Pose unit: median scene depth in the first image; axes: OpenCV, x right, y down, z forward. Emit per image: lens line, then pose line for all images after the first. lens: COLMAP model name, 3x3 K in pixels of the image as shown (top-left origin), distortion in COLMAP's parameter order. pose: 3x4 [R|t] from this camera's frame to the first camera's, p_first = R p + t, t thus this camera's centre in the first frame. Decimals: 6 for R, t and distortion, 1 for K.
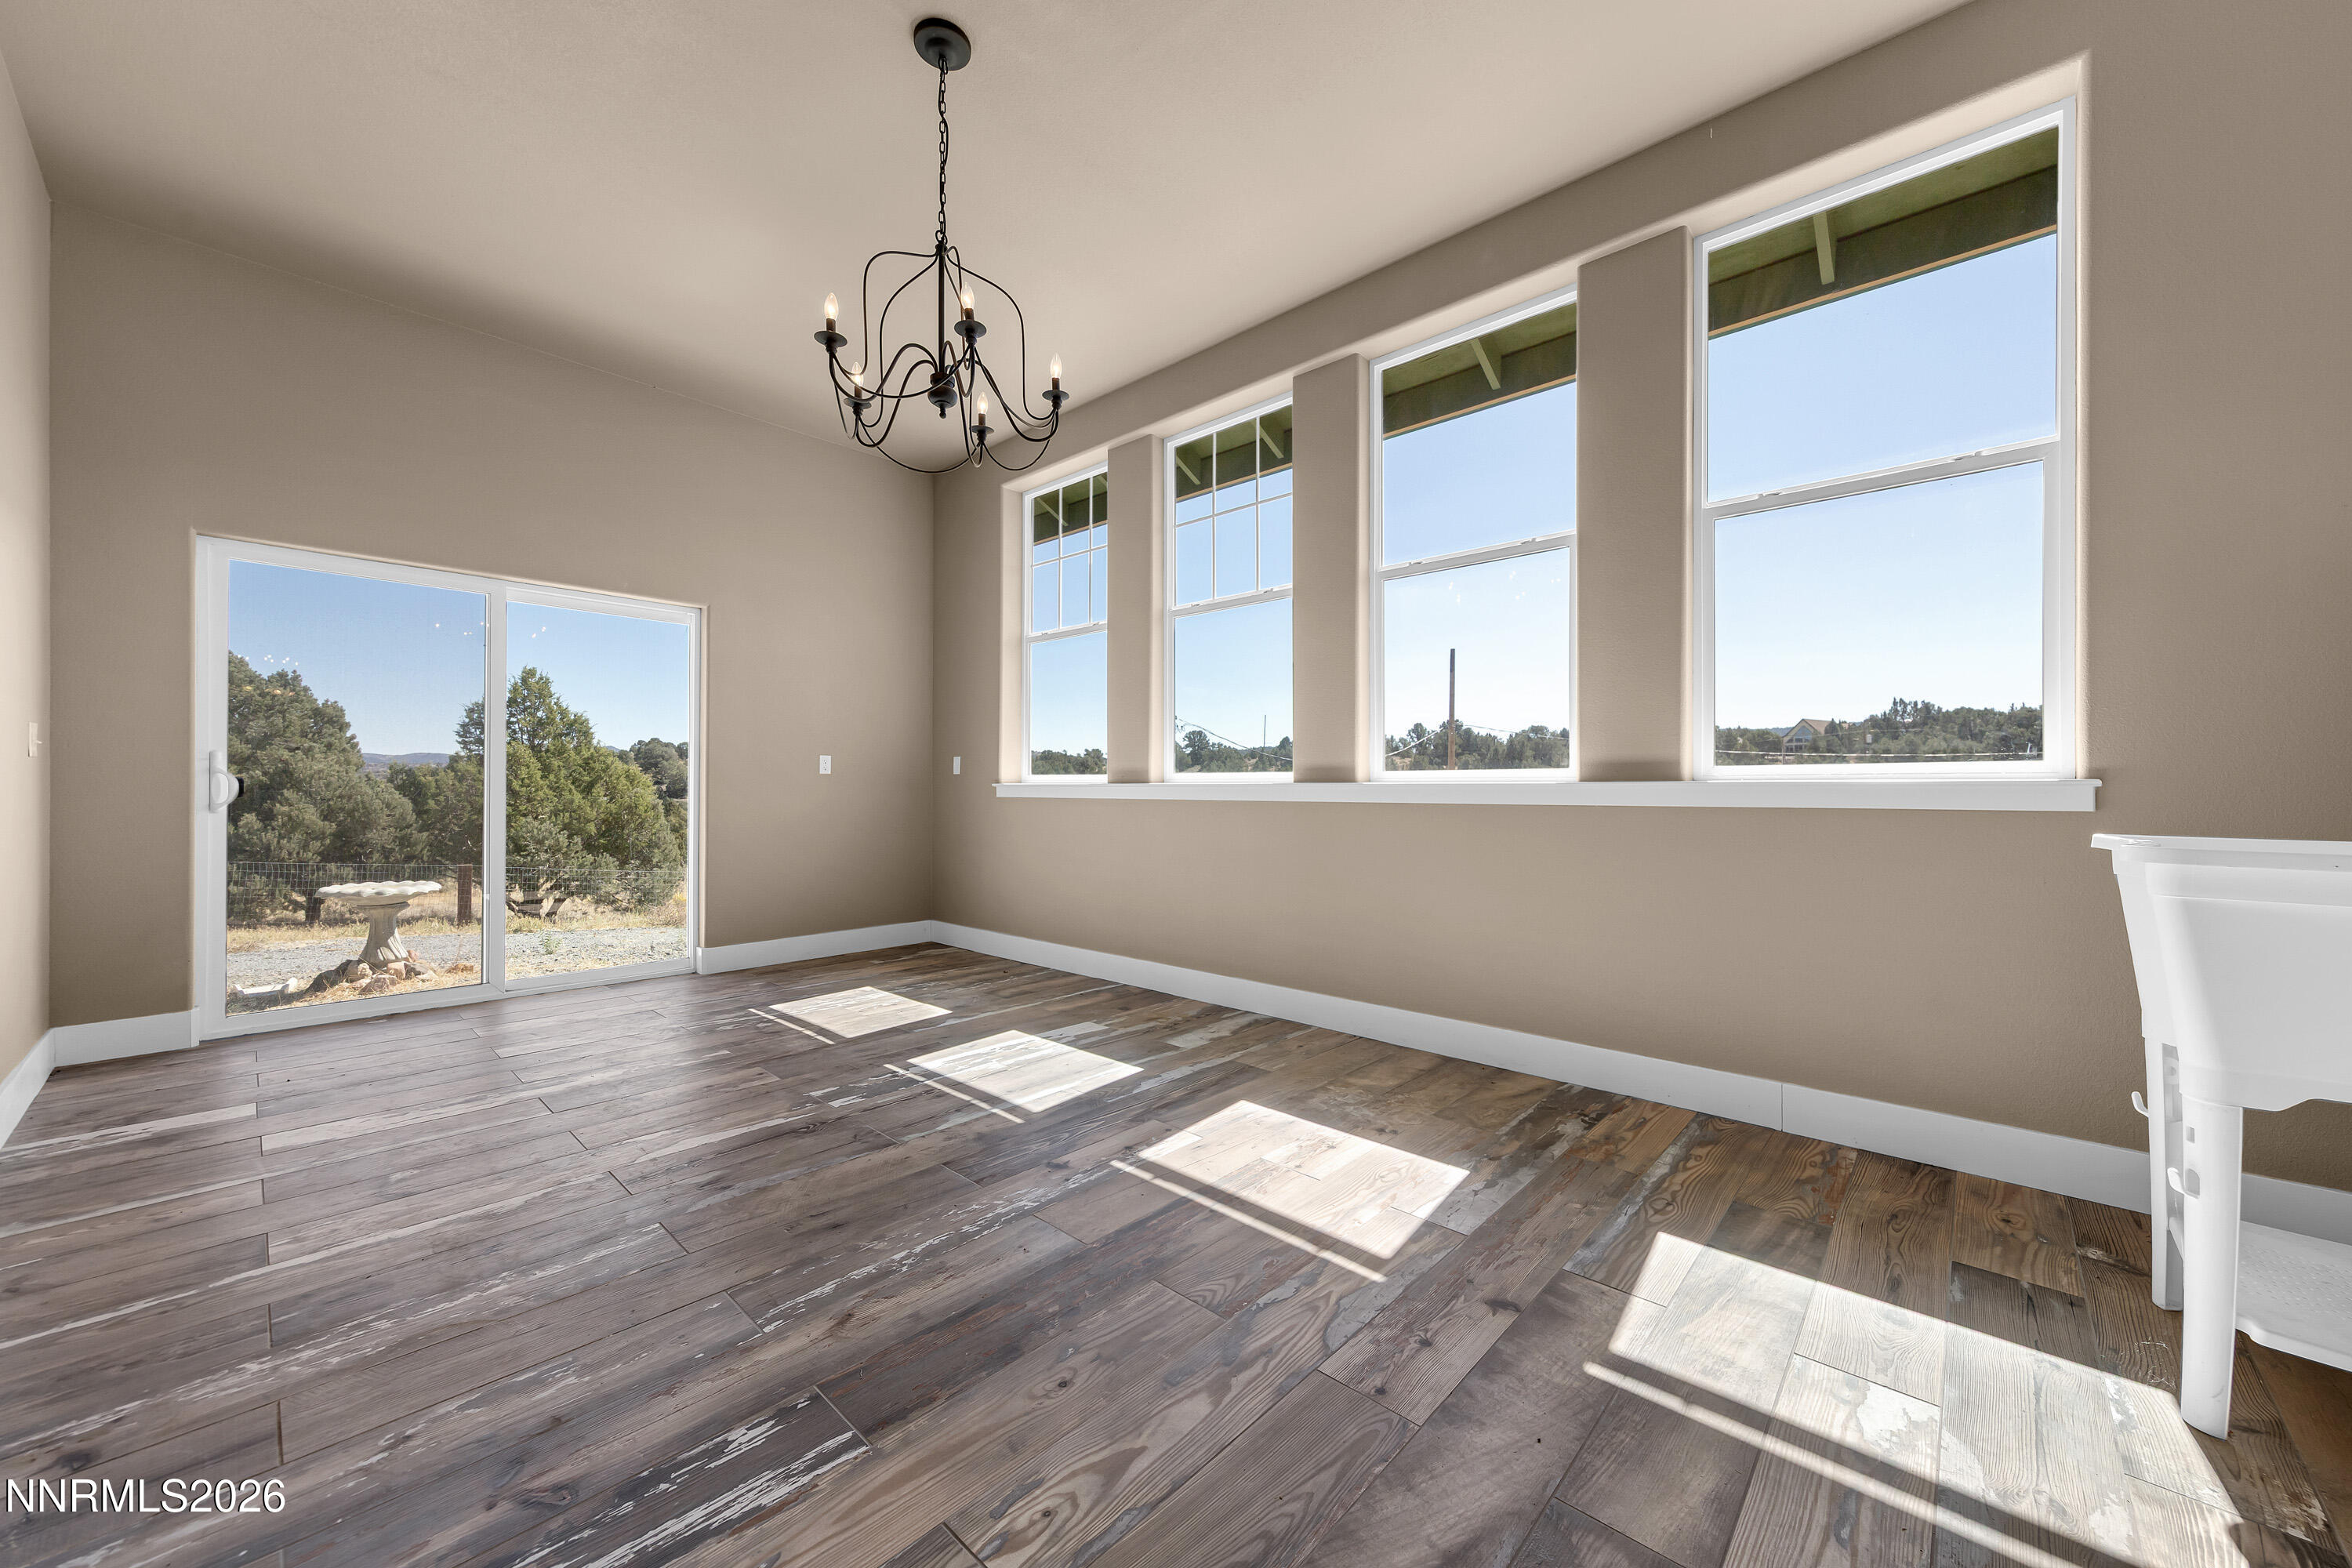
lens RADIAL K [[843.5, 0, 1178.3], [0, 843.5, 805.8], [0, 0, 1]] dist [-0.000447, 0.000128]
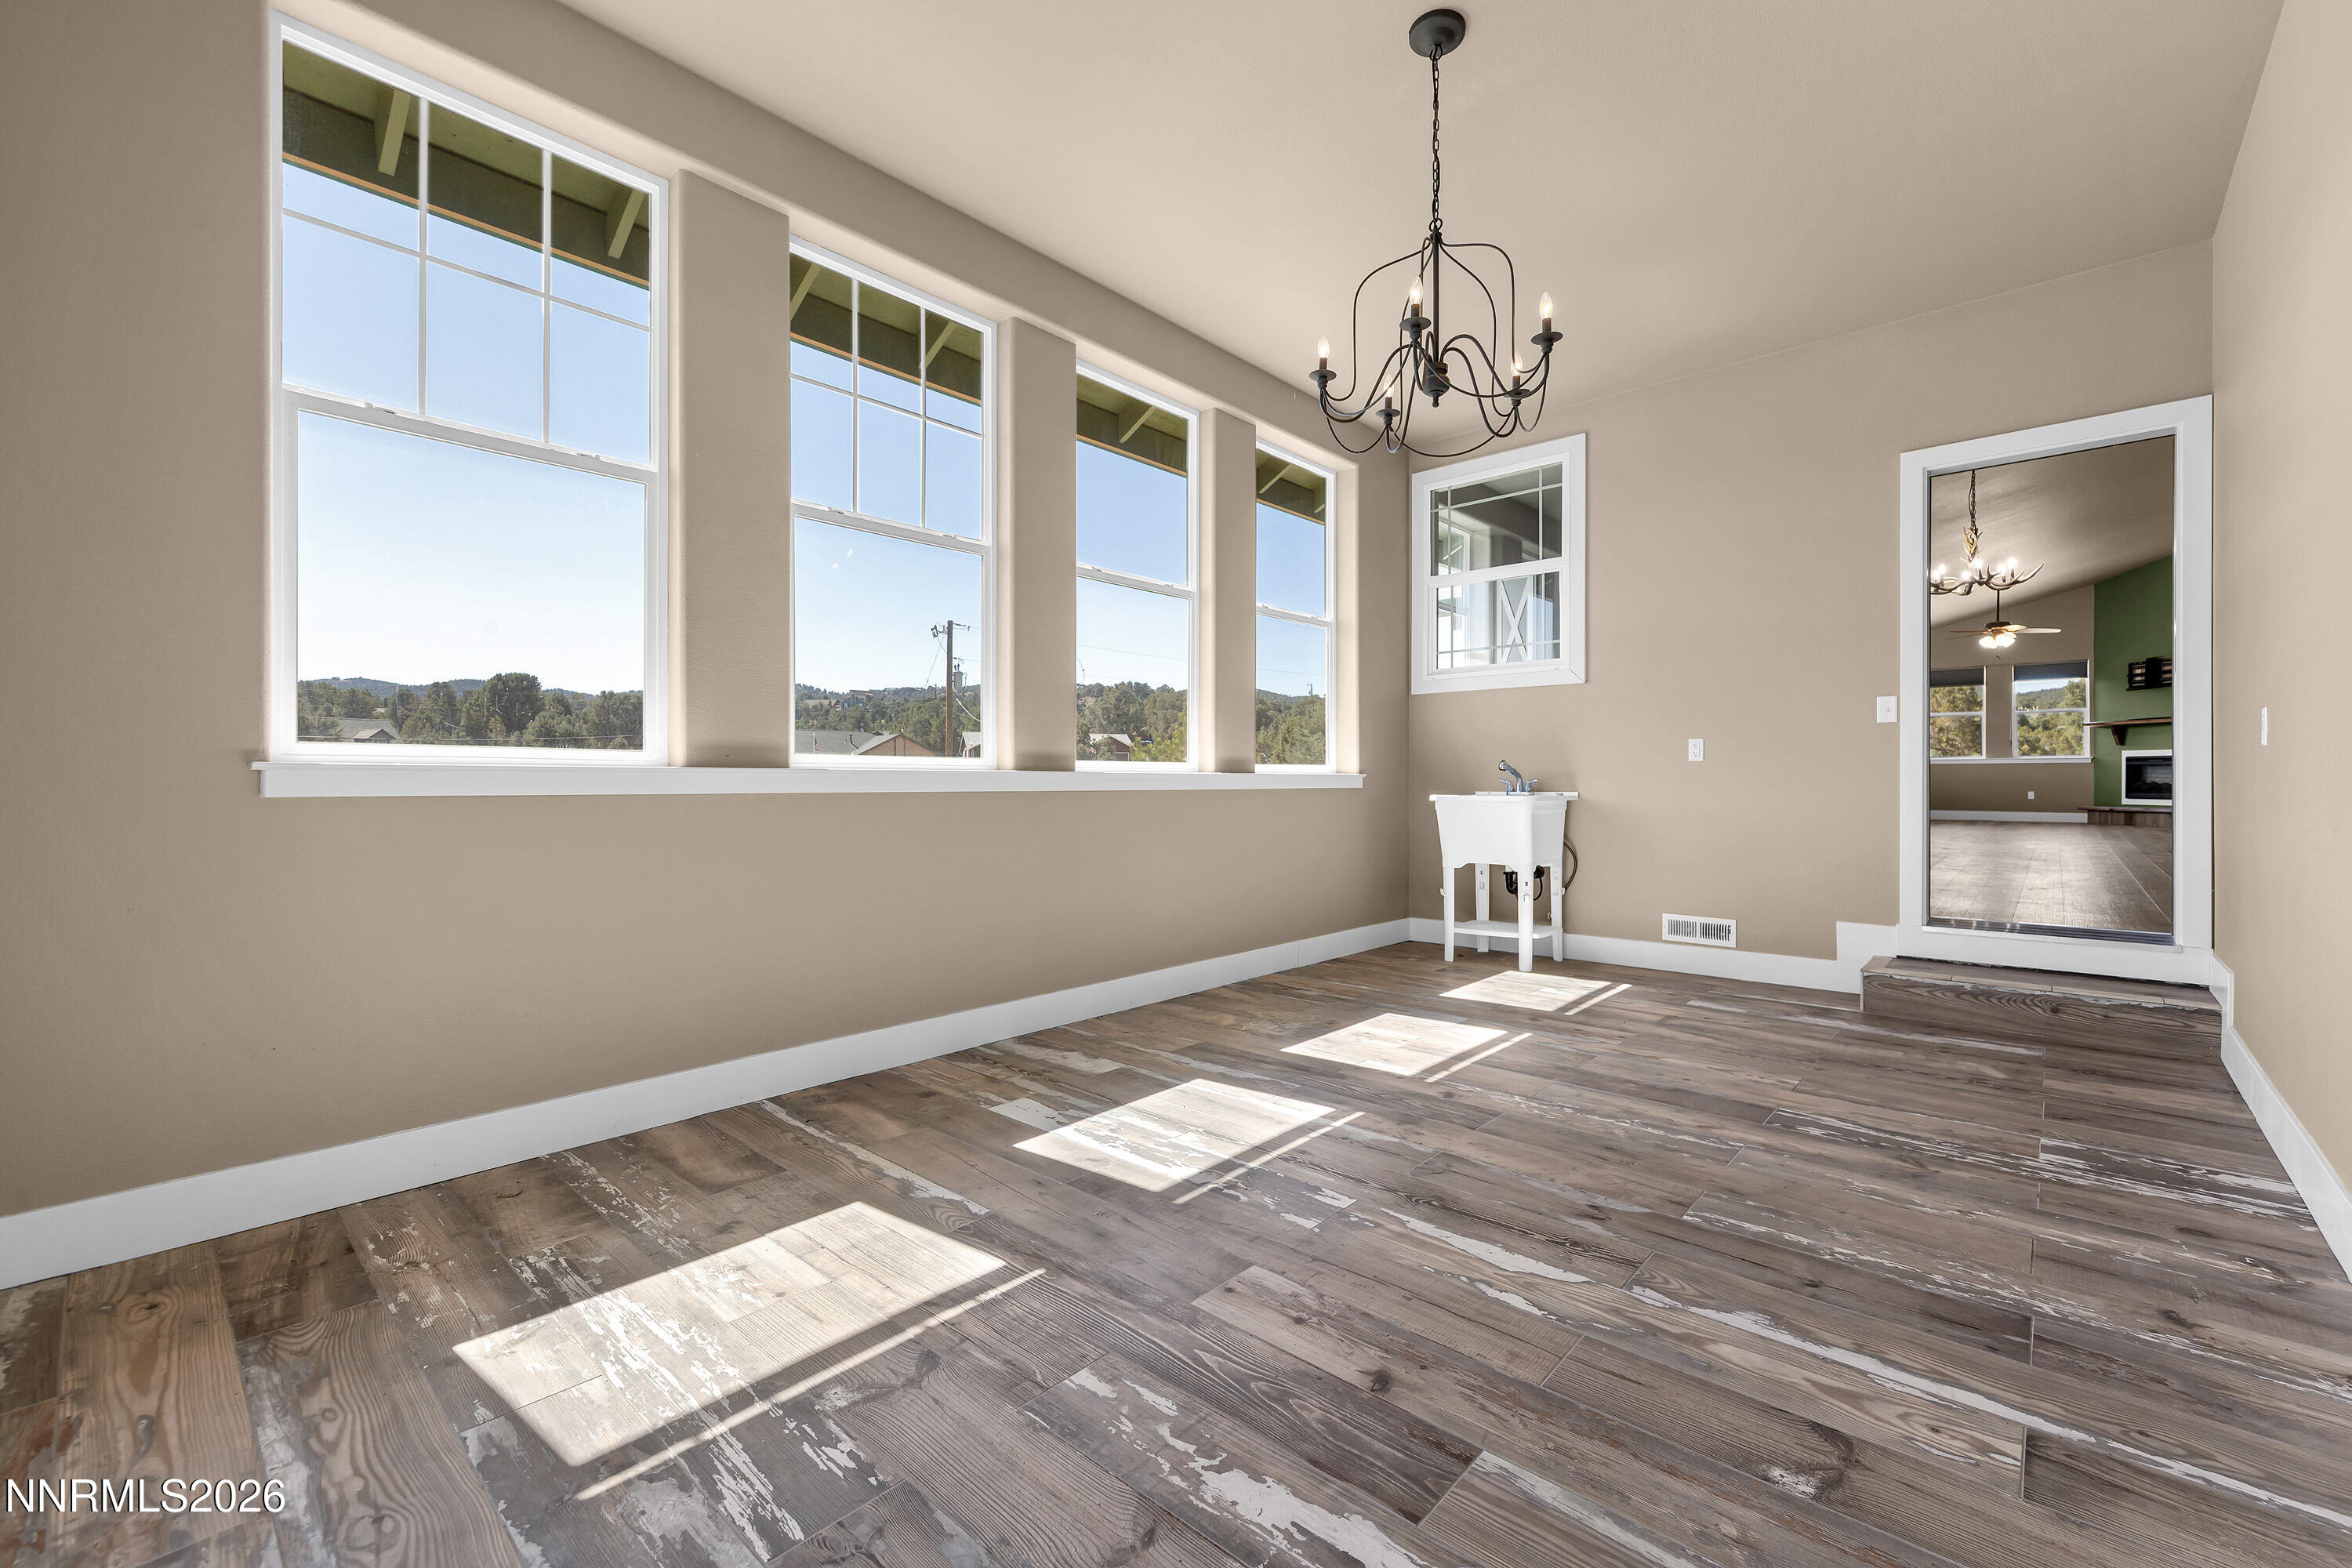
lens RADIAL K [[1010.3, 0, 1187.0], [0, 1010.3, 788.3], [0, 0, 1]] dist [0.011753, -0.001352]
pose [[-0.024309, -0.010953, 0.999644, -1.130870], [0.016463, 0.999800, 0.011355, -0.020517], [-0.999569, 0.016733, -0.024124, 1.012999]]
